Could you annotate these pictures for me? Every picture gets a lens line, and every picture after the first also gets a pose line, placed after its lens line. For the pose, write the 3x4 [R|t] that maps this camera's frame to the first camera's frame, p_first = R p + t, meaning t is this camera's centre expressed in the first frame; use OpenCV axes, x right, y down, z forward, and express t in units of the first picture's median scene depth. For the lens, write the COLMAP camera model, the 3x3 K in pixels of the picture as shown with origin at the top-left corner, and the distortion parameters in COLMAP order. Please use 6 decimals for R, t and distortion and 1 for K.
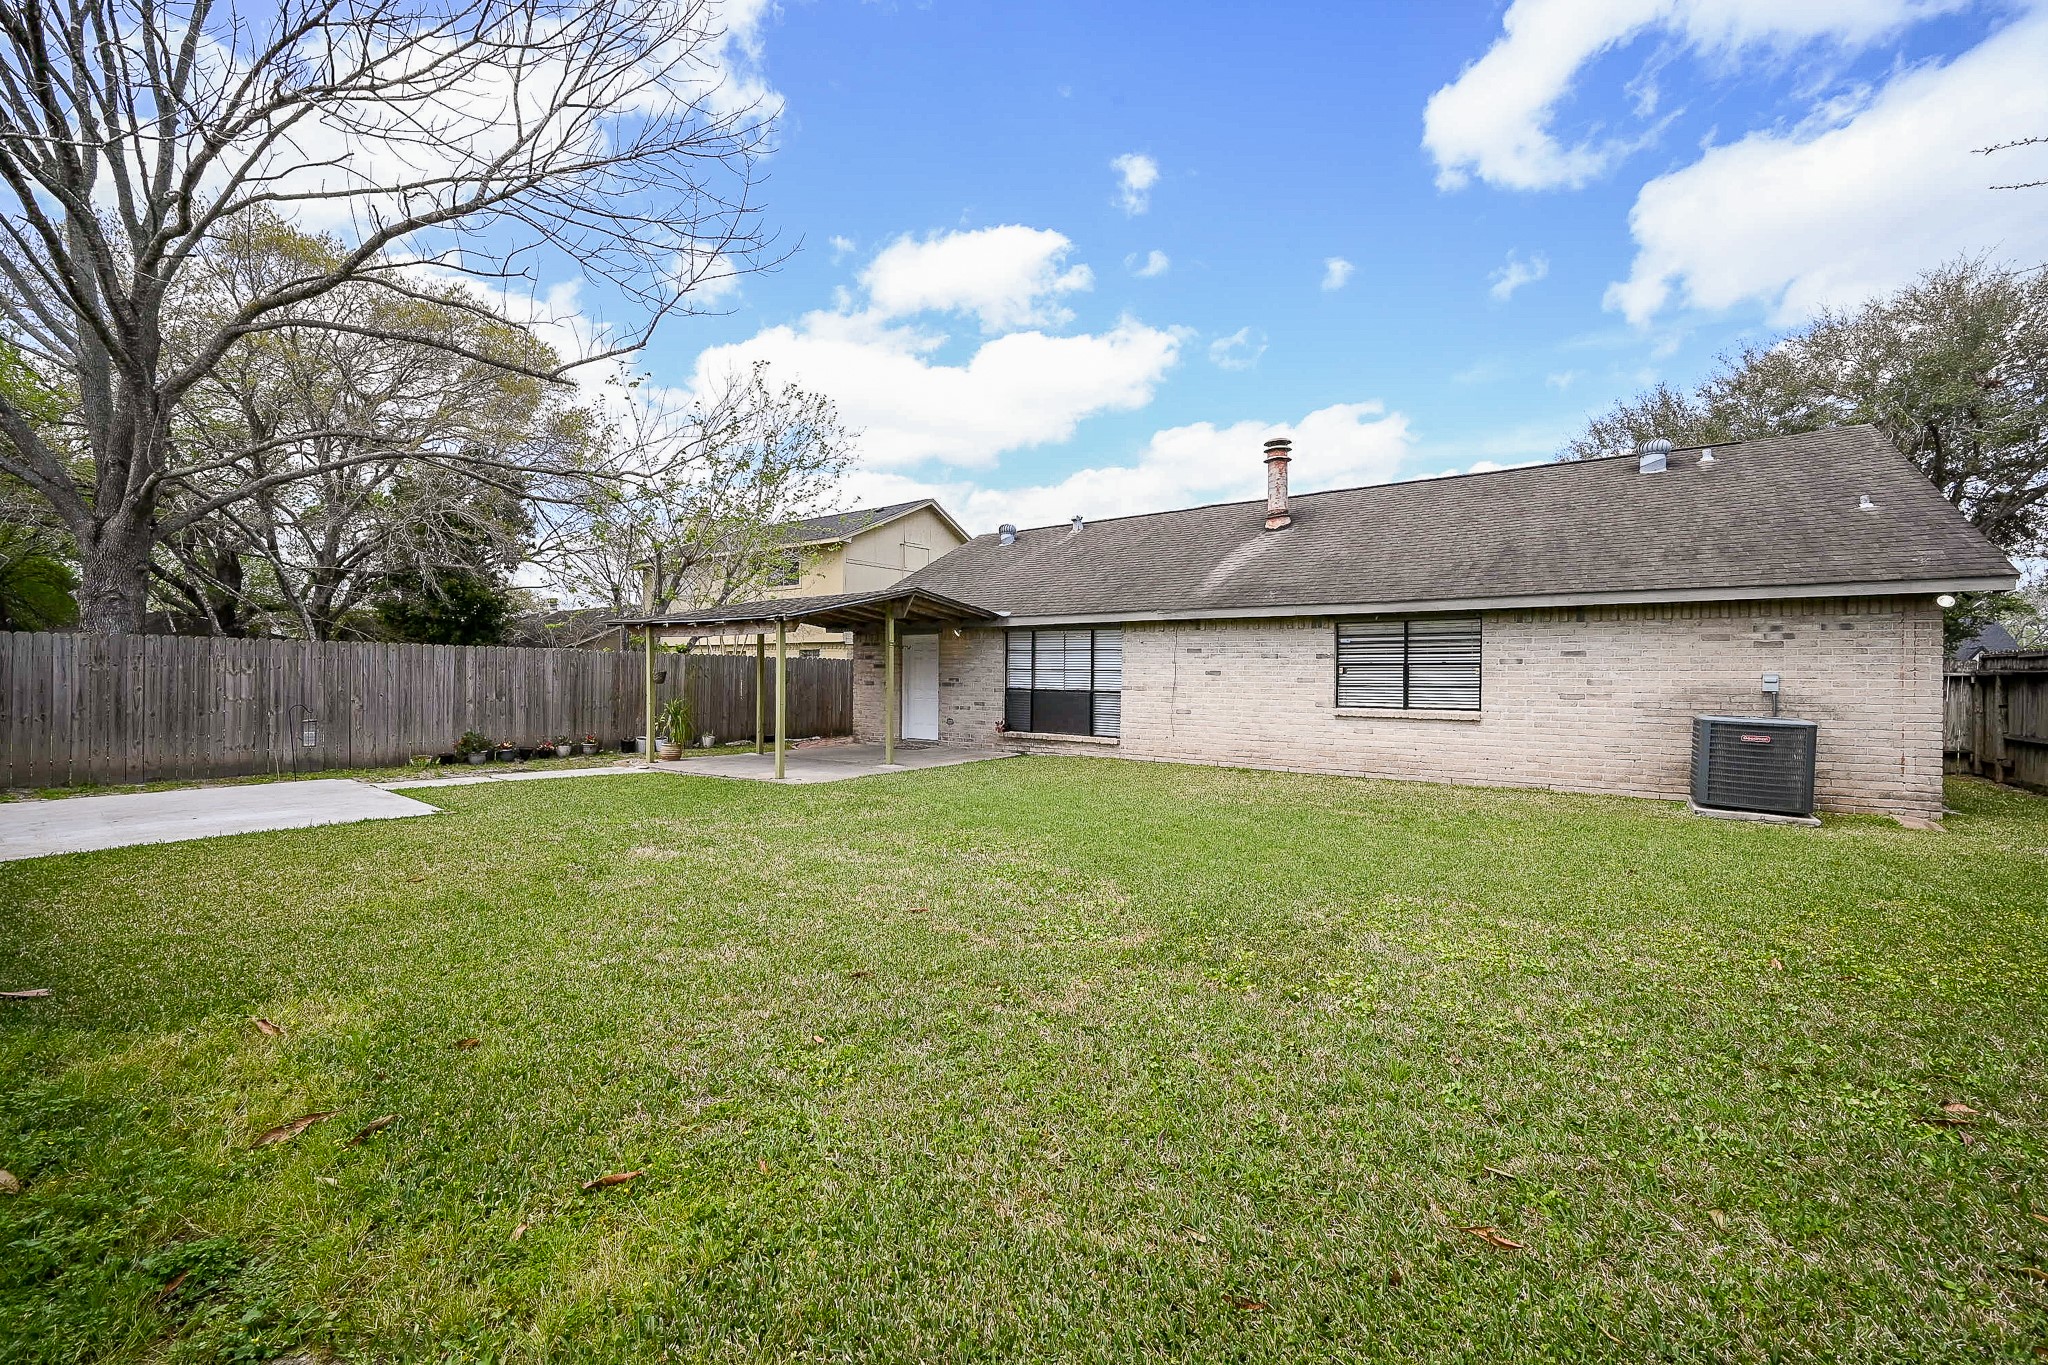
lens RADIAL K [[818.9, 0, 1029.5], [0, 818.9, 670.6], [0, 0, 1]] dist [-0.001715, -0.000028]
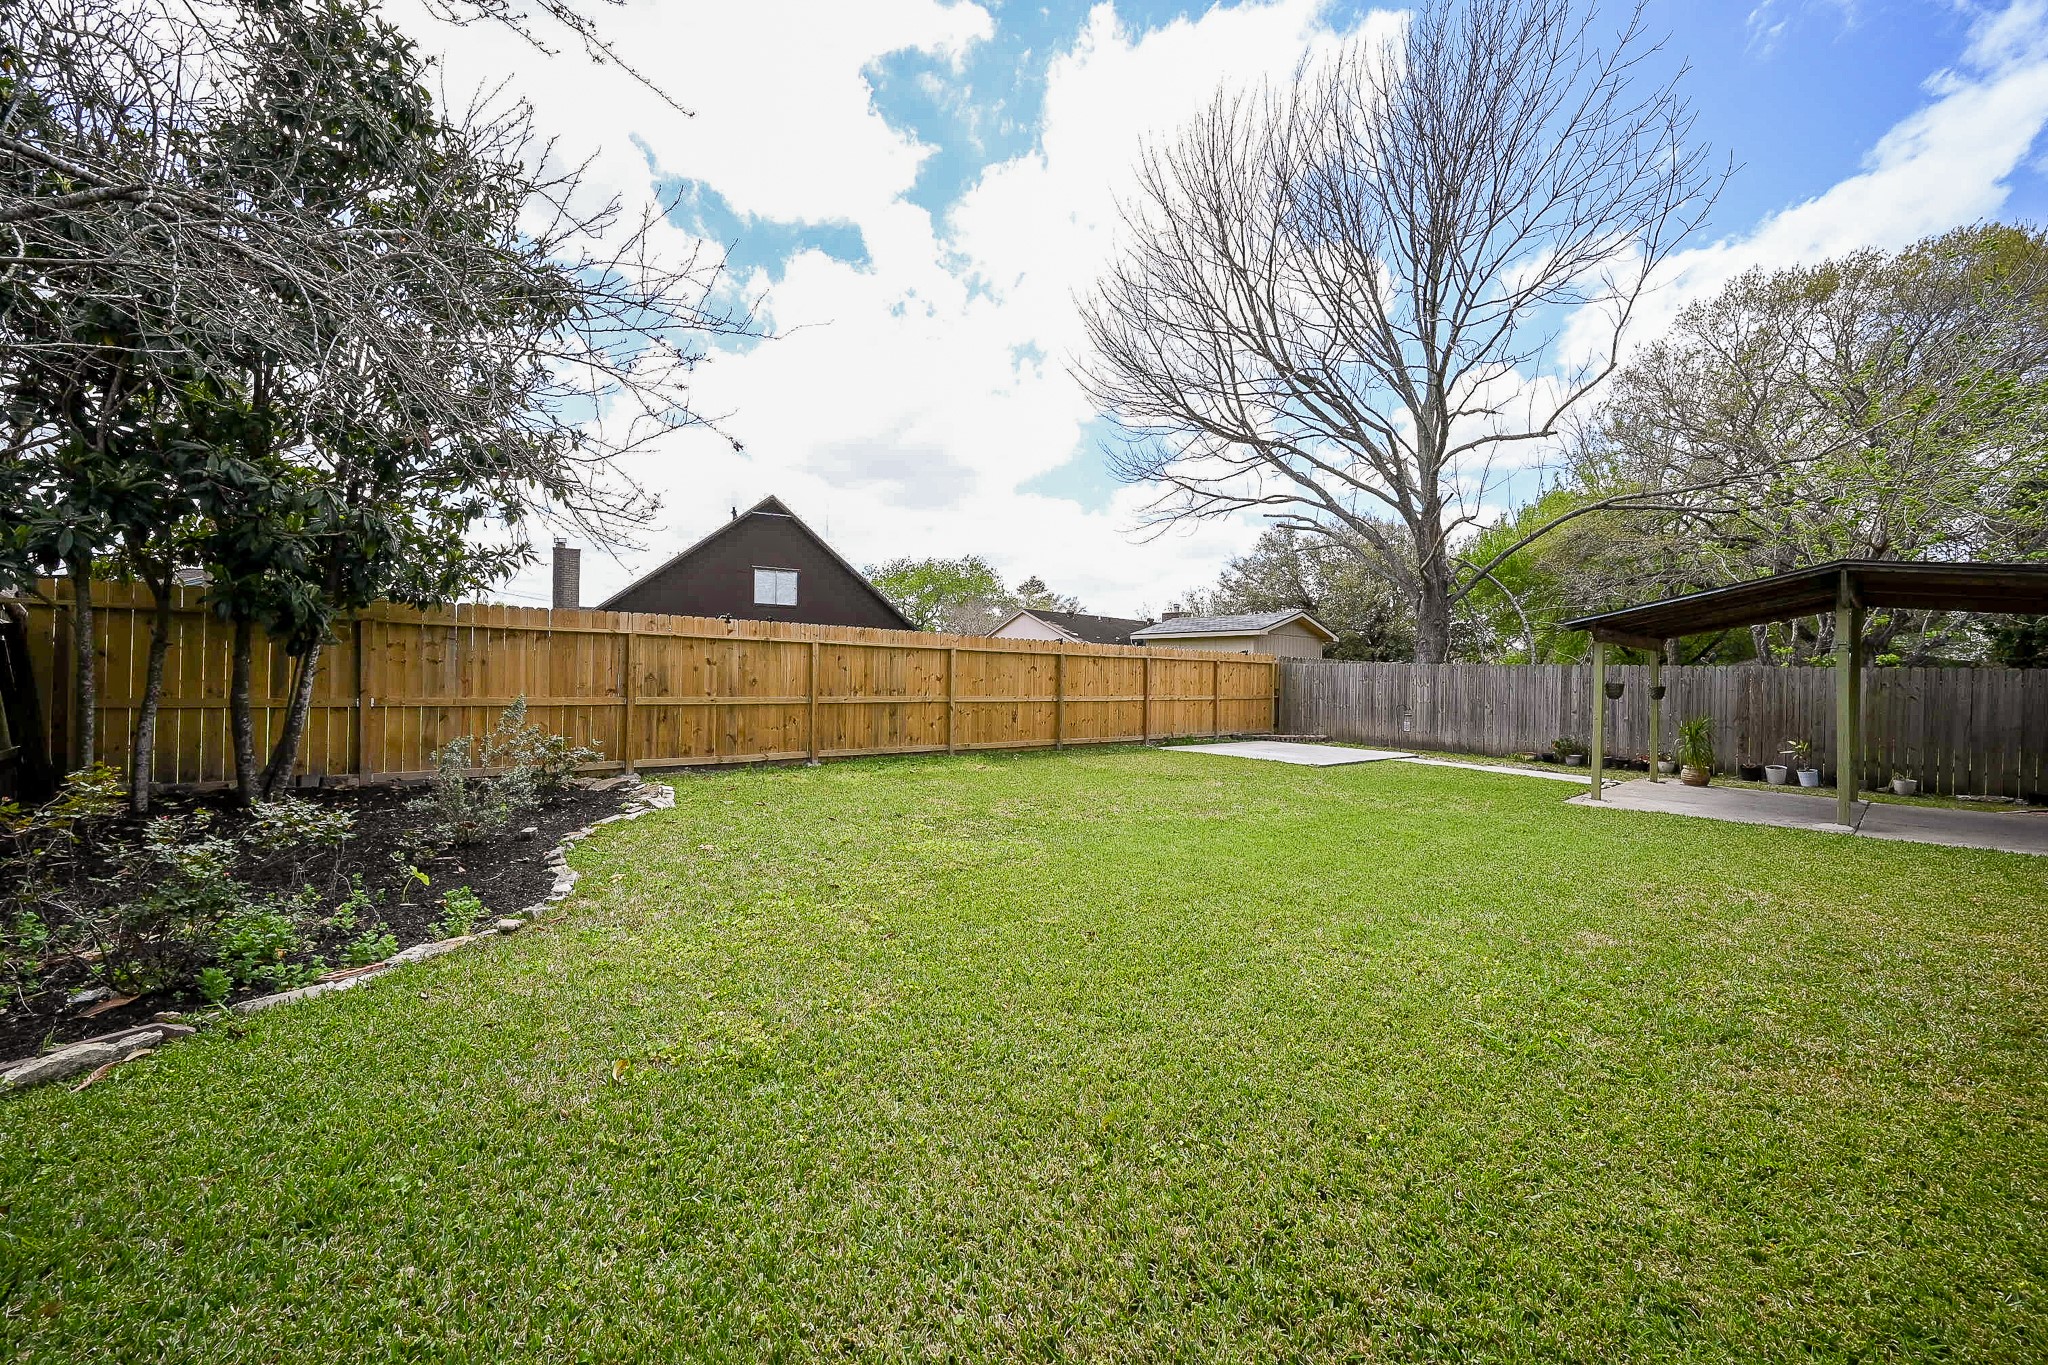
lens RADIAL K [[808.1, 0, 1013.0], [0, 808.1, 680.5], [0, 0, 1]] dist [-0.002117, -0.000154]
pose [[-0.219418, -0.006687, -0.975608, 0.572543], [-0.018561, 0.999824, -0.002678, 0.009220], [0.975454, 0.017521, -0.219503, 0.426610]]
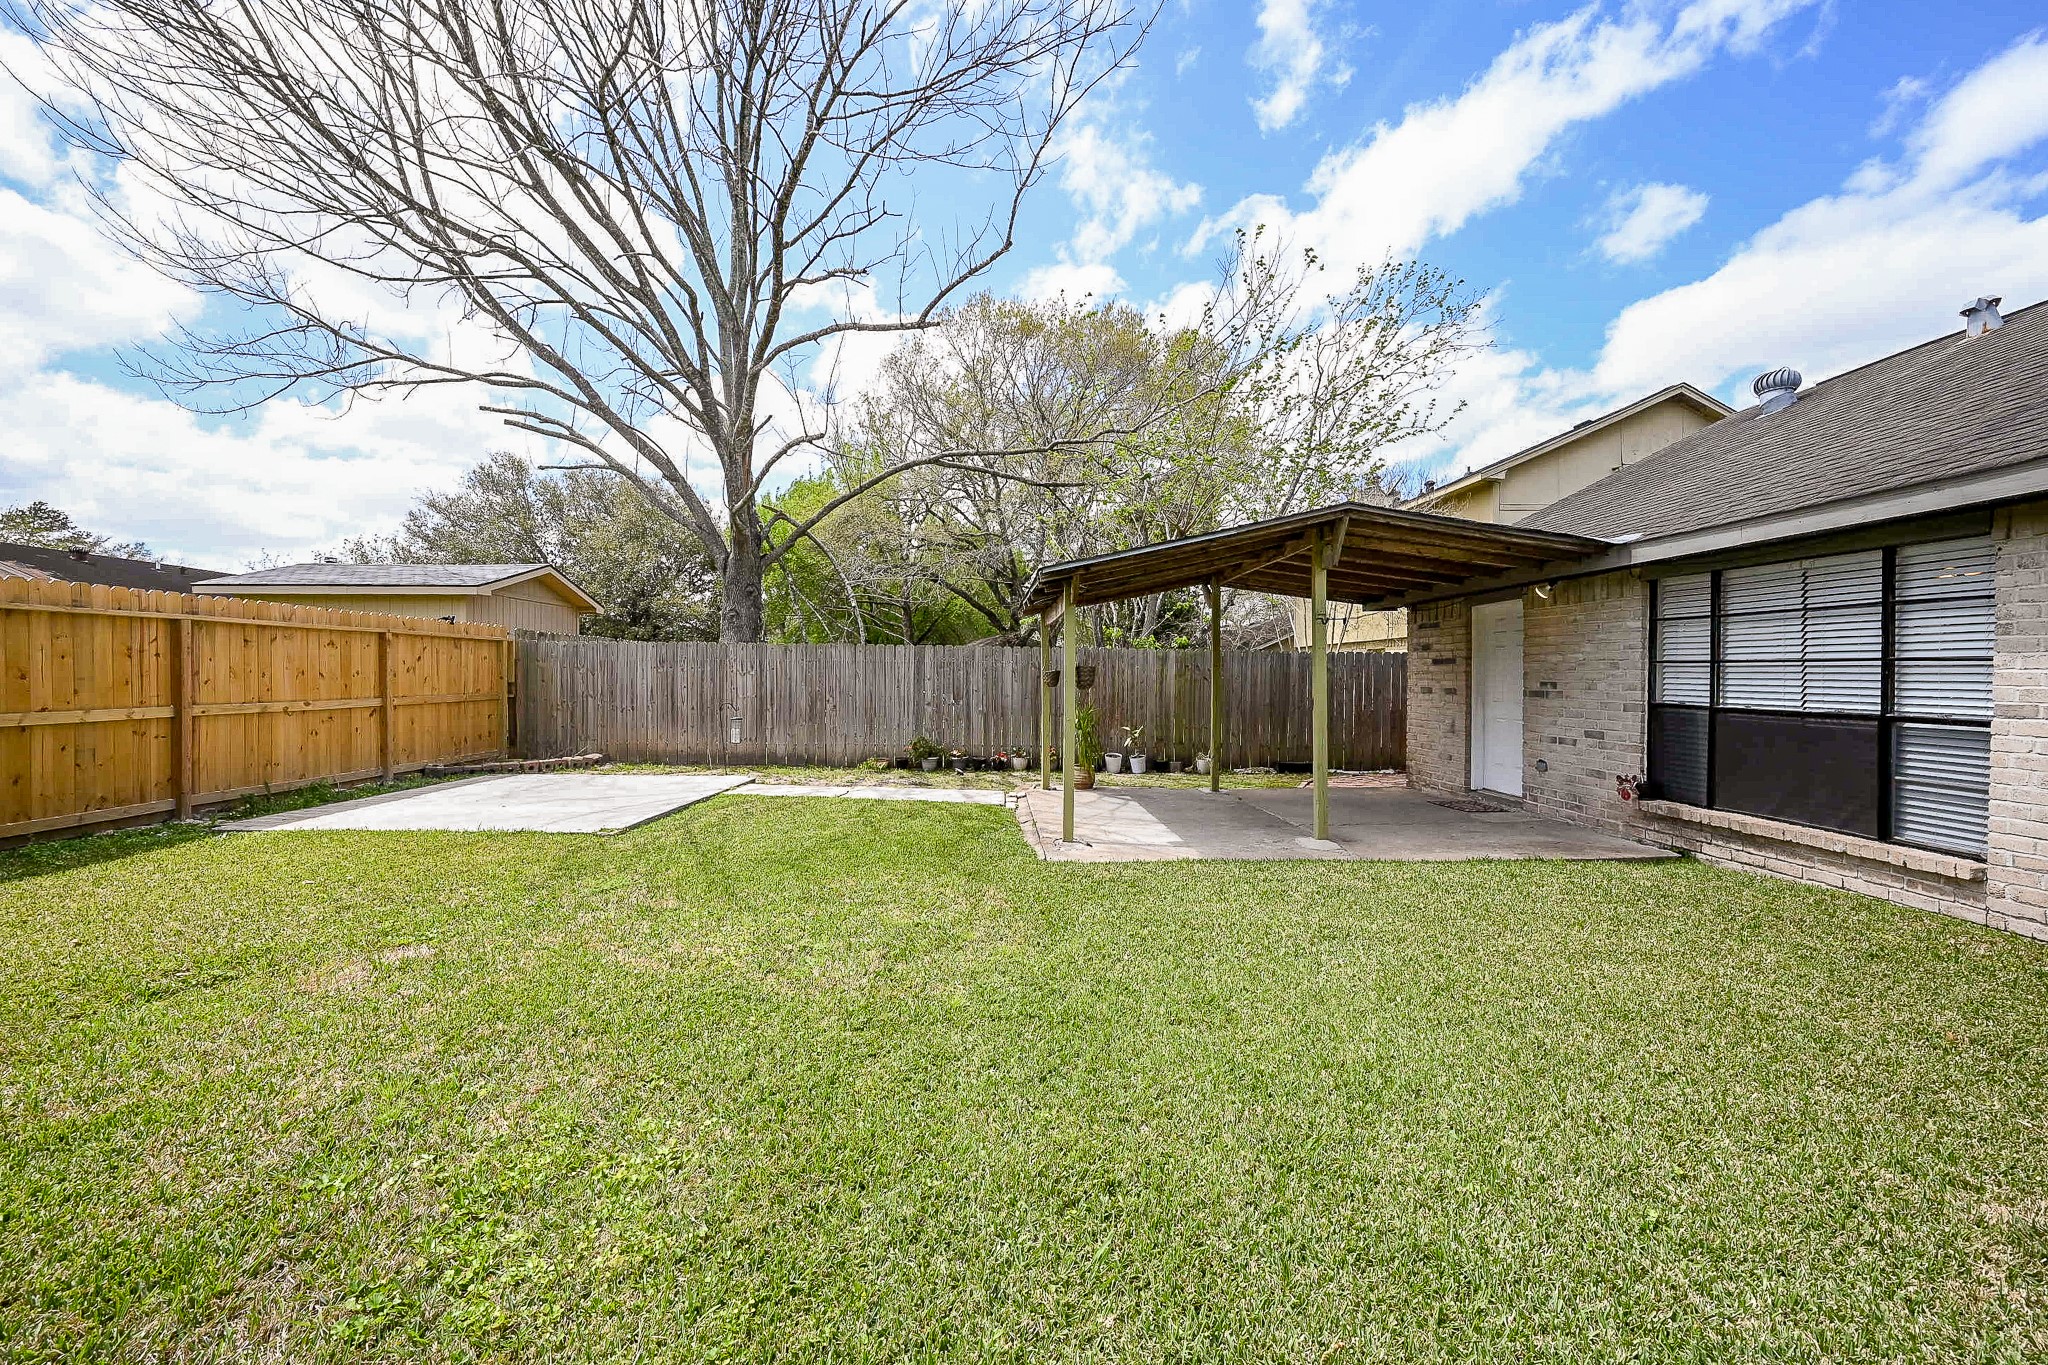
lens RADIAL K [[829.4, 0, 1020.8], [0, 829.4, 676.5], [0, 0, 1]] dist [0.008710, -0.000551]
pose [[0.608824, -0.002066, -0.793302, 0.131232], [0.000999, 0.999998, -0.001838, 0.007086], [0.793305, 0.000327, 0.608825, 0.457275]]
